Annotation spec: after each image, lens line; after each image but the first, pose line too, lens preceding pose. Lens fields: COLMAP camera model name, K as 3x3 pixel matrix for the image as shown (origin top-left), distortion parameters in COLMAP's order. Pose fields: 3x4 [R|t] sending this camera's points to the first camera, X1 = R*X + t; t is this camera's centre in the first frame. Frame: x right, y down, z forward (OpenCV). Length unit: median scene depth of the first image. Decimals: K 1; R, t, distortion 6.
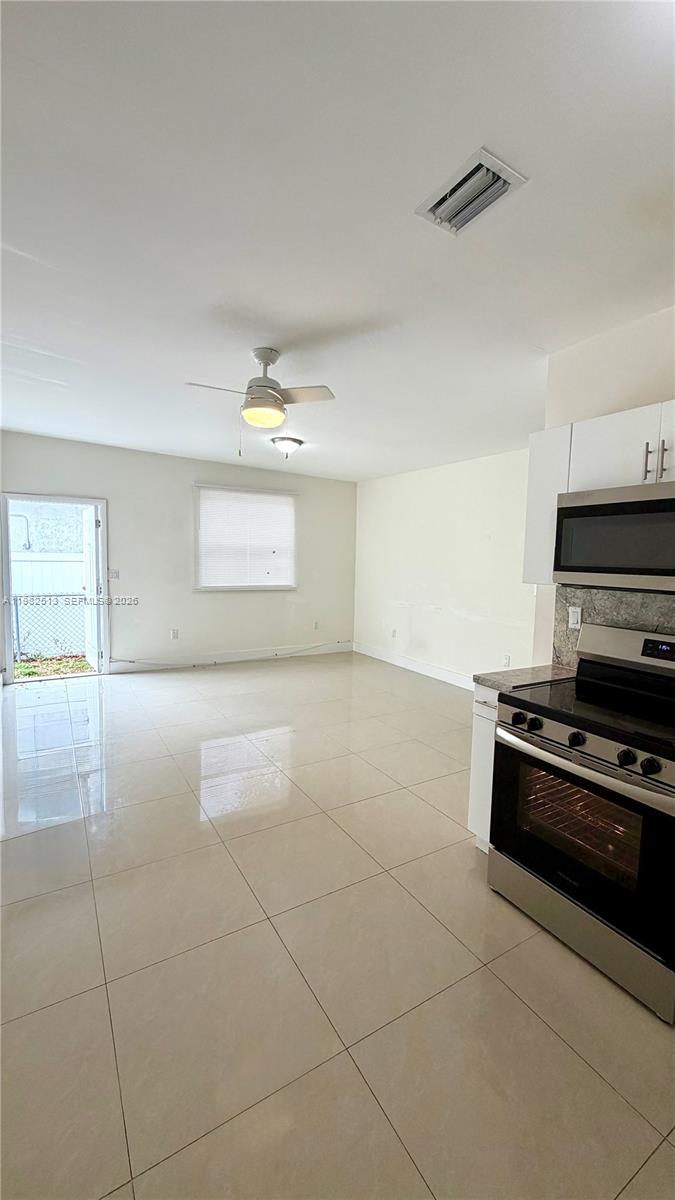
lens RADIAL K [[485.9, 0, 337.5], [0, 485.9, 597.1], [0, 0, 1]] dist [0.003302, -0.000787]
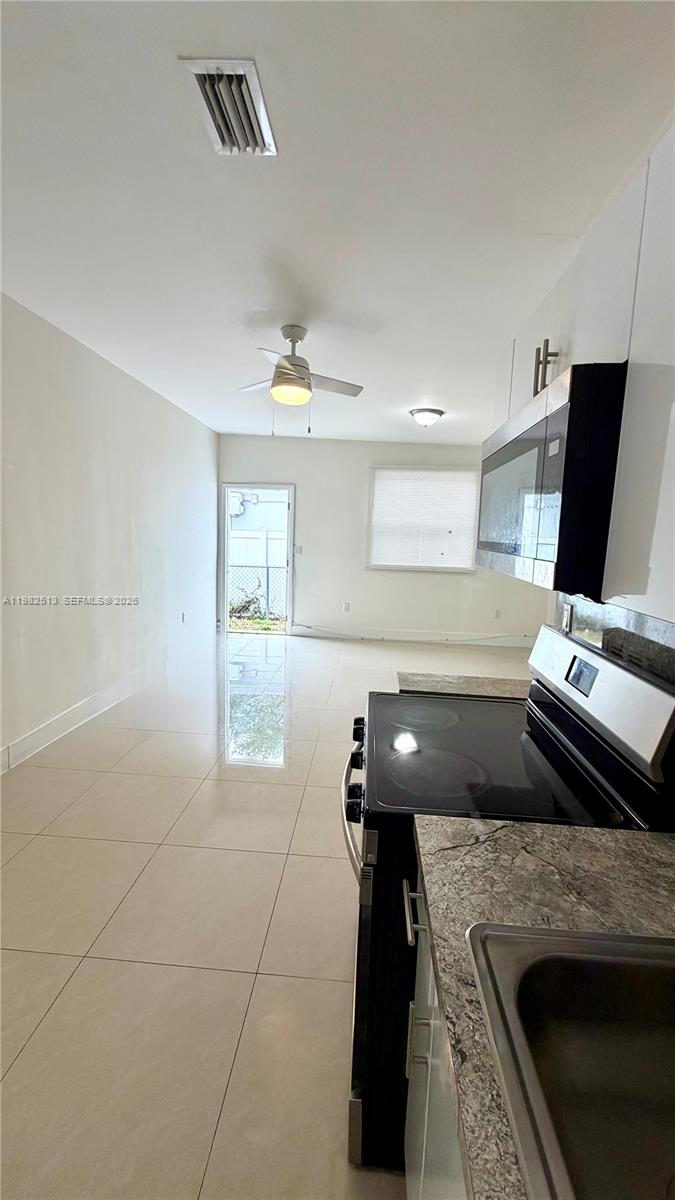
lens RADIAL K [[485.9, 0, 340.7], [0, 485.9, 598.0], [0, 0, 1]] dist [0.003302, -0.000787]
pose [[0.820038, 0.084596, -0.566022, 0.323461], [-0.065039, 0.996383, 0.054689, -0.003265], [0.568601, -0.008034, 0.822574, 0.124794]]
